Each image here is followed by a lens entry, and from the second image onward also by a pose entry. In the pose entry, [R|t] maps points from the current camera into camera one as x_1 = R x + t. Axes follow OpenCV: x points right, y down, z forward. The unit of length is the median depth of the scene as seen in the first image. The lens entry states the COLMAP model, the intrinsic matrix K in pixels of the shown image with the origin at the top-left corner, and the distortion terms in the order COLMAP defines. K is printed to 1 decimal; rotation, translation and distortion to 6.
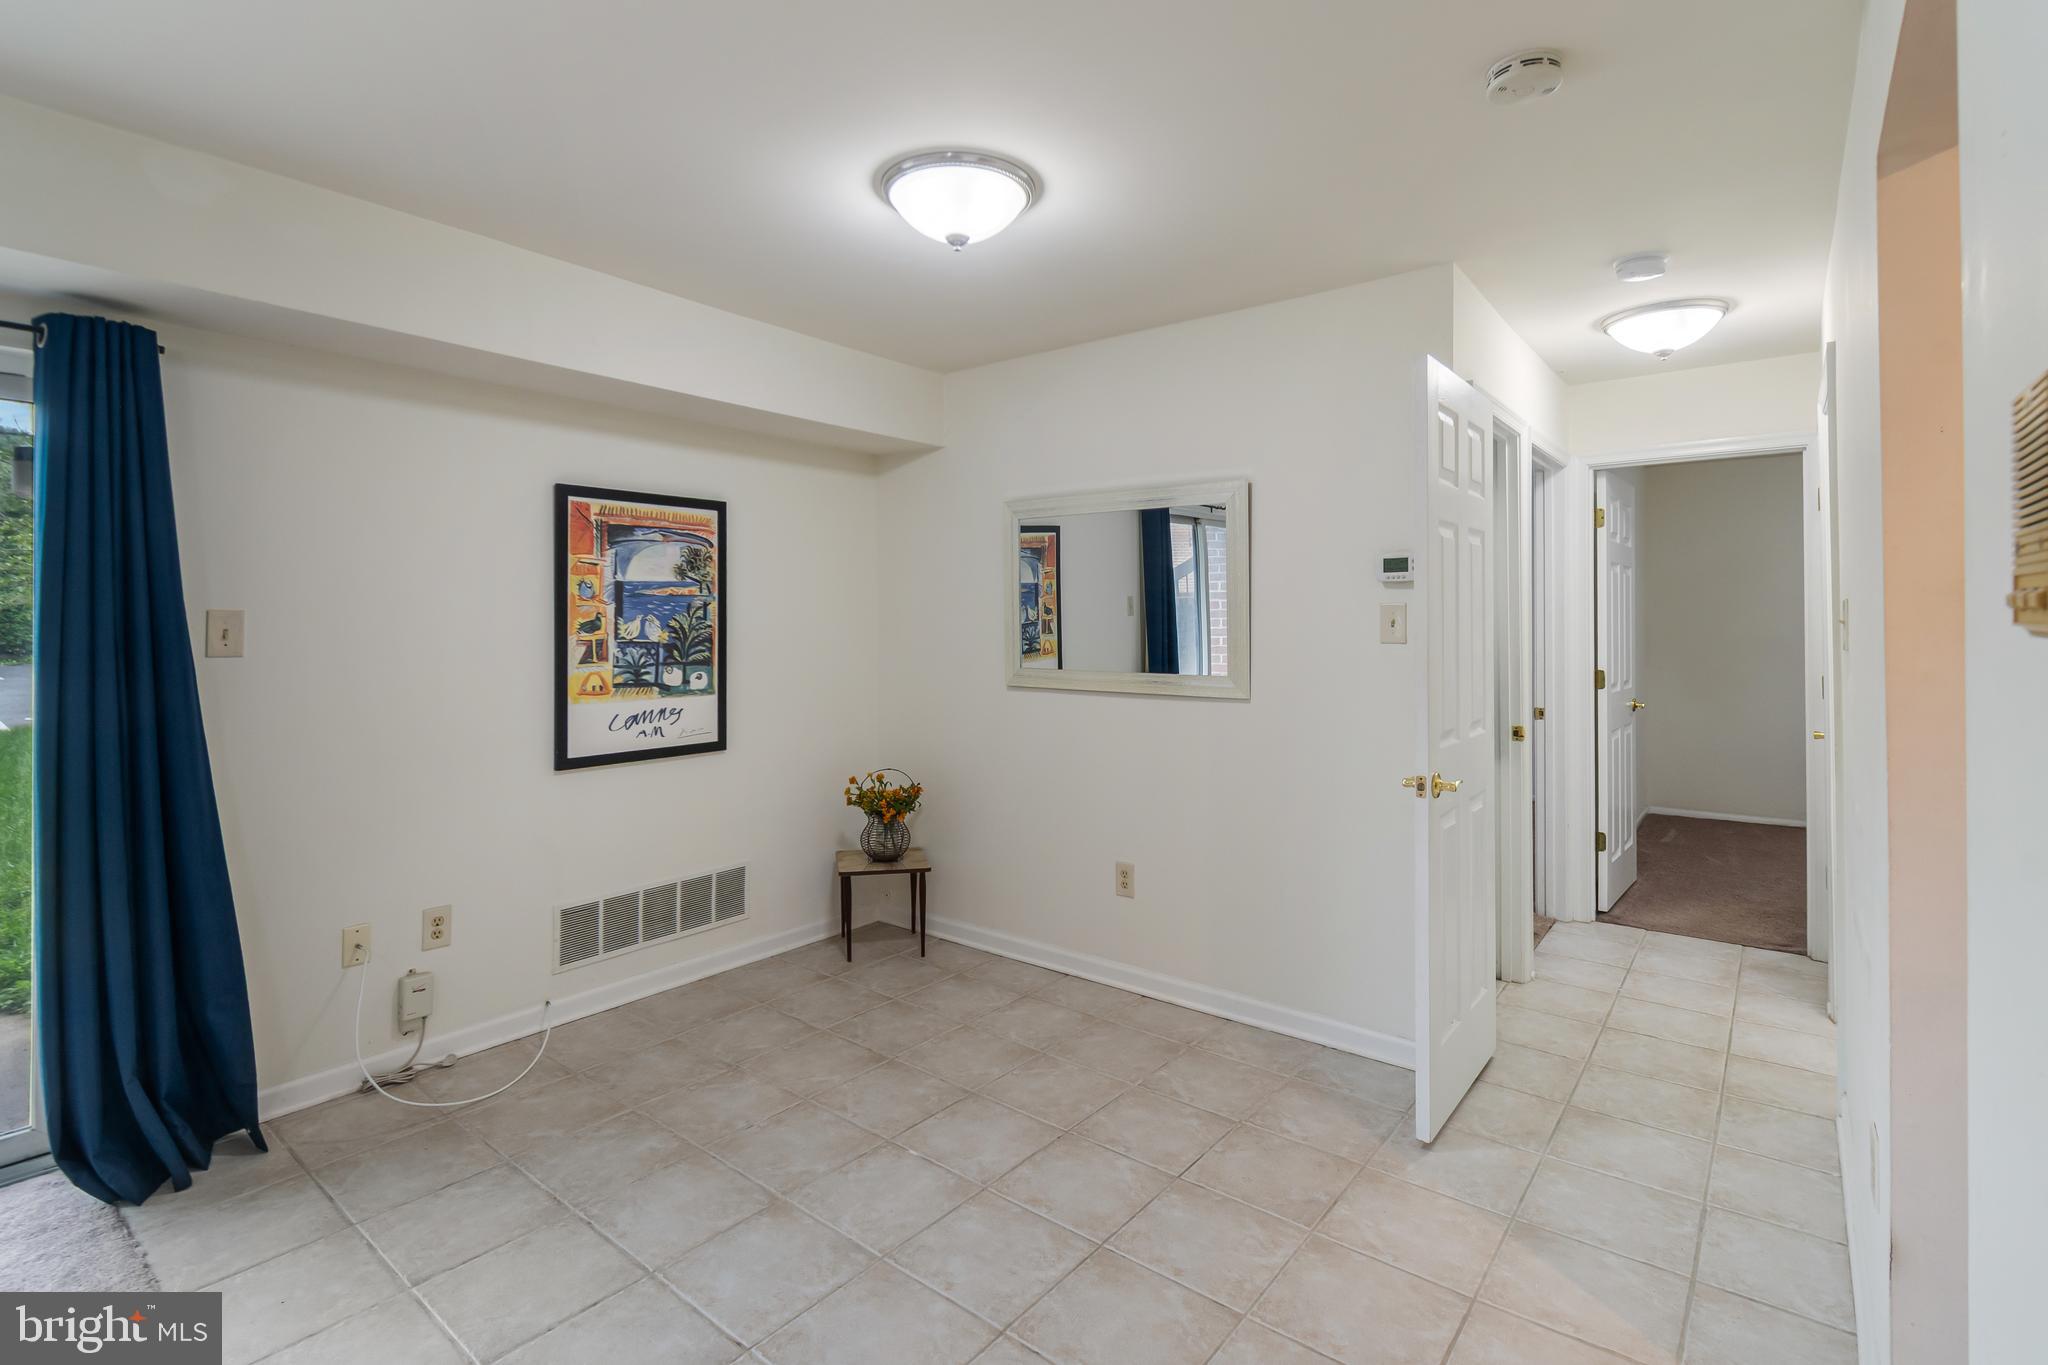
lens RADIAL K [[954.3, 0, 1016.7], [0, 954.3, 618.8], [0, 0, 1]] dist [-0.000150, -0.000282]
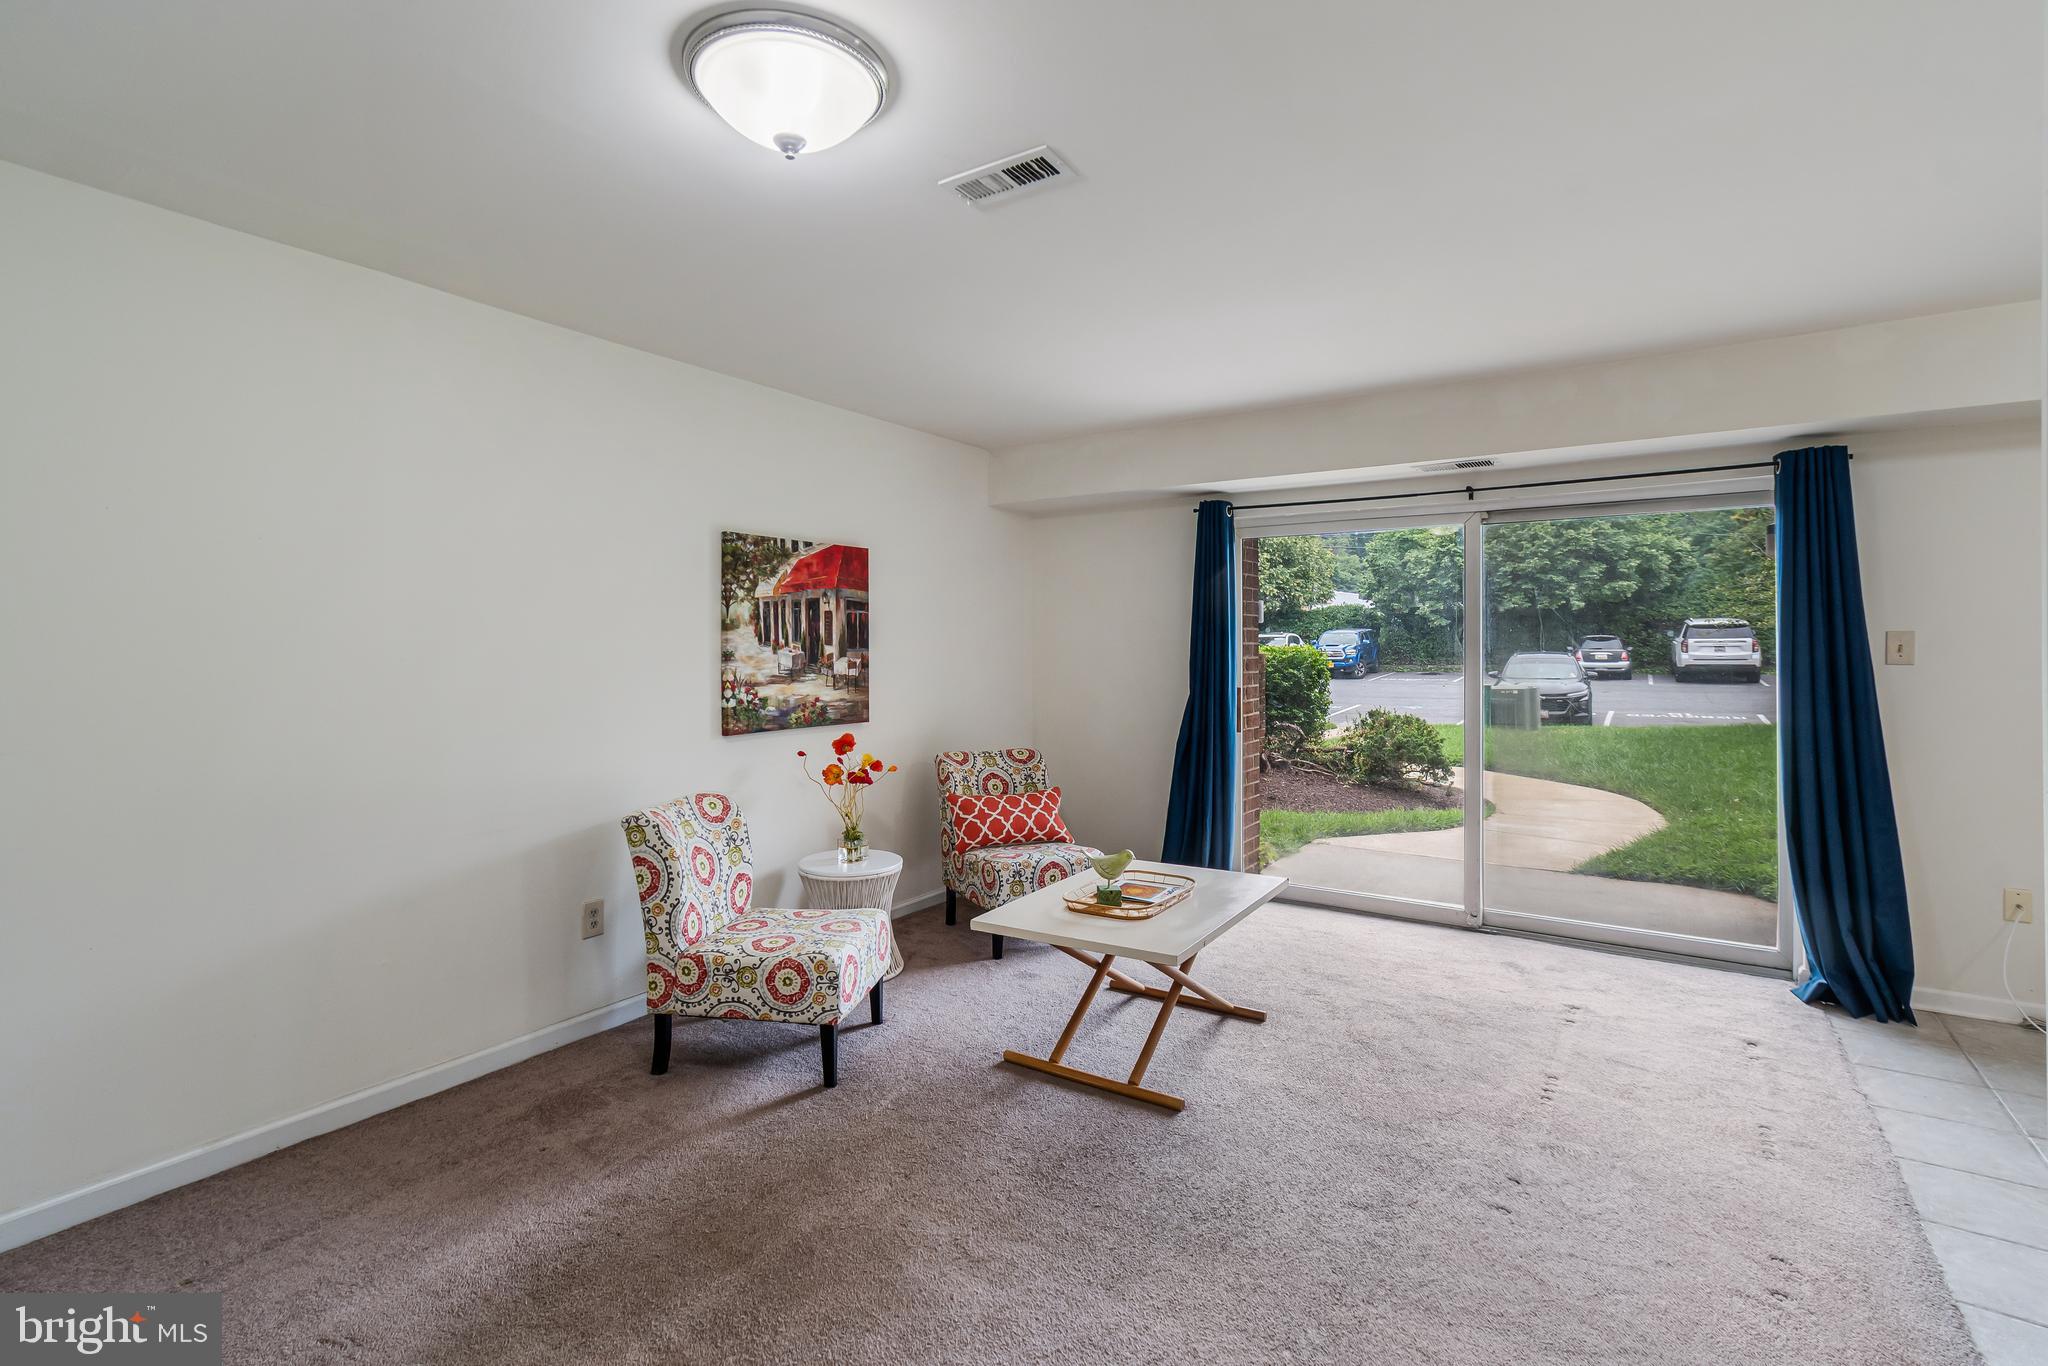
lens RADIAL K [[948.2, 0, 1005.6], [0, 948.2, 644.3], [0, 0, 1]] dist [0.000504, 0.000151]
pose [[0.083113, 0.002674, -0.996537, 0.323050], [0.011012, 0.999933, 0.003602, -0.006295], [0.996479, -0.011273, 0.083078, -0.302932]]
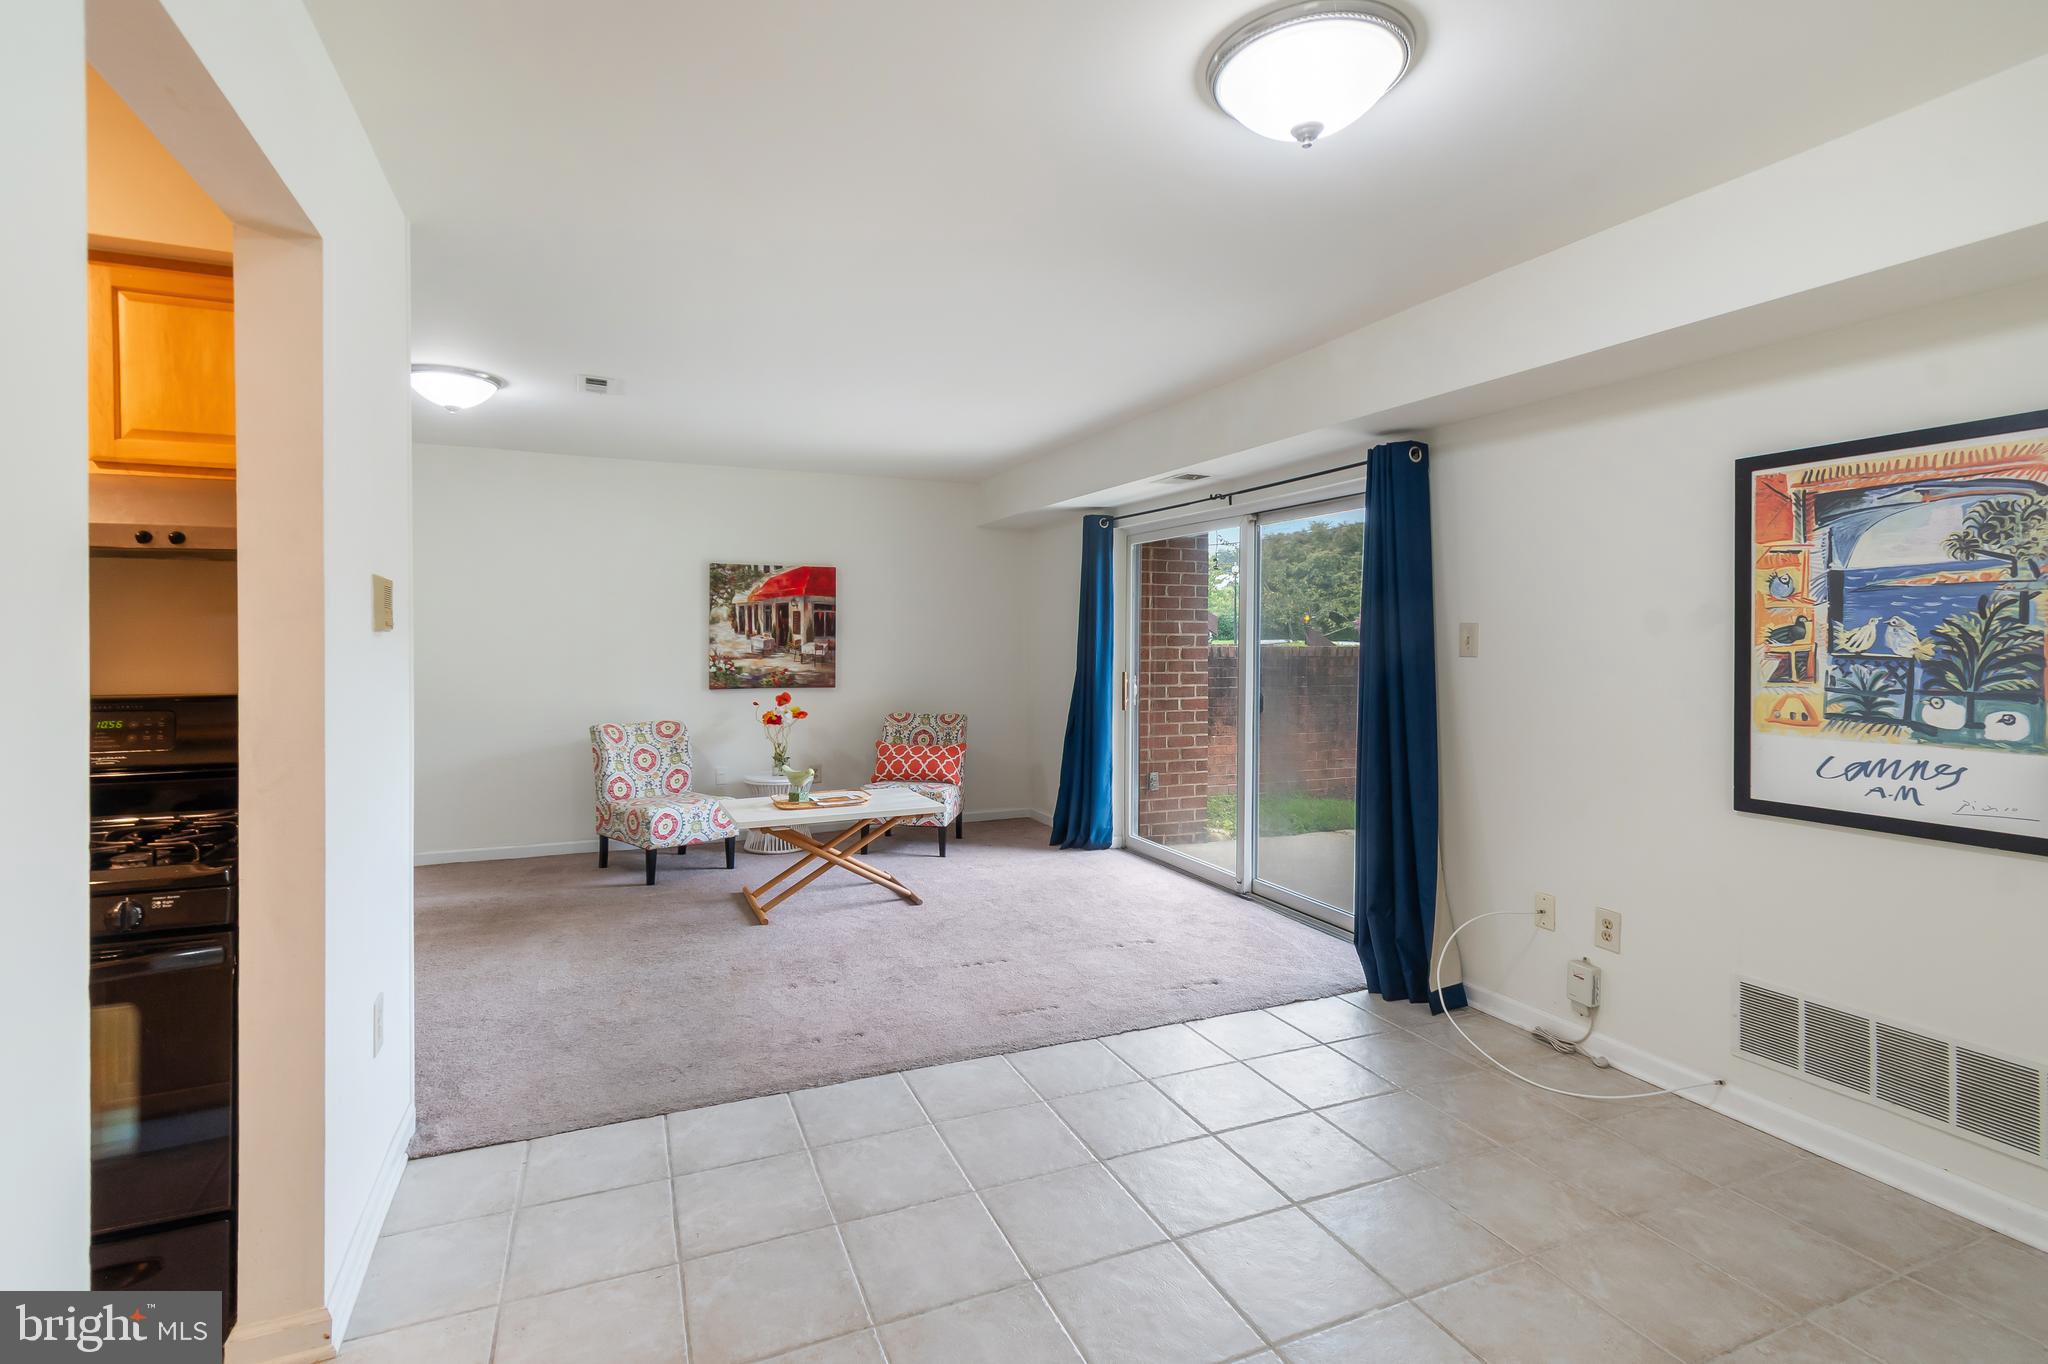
lens RADIAL K [[948.2, 0, 1005.6], [0, 948.2, 643.3], [0, 0, 1]] dist [0.000504, 0.000151]
pose [[-0.471628, 0.006561, -0.881773, 0.506565], [0.005389, 0.999975, 0.004558, 0.008356], [0.881781, -0.002602, -0.471652, 0.788230]]
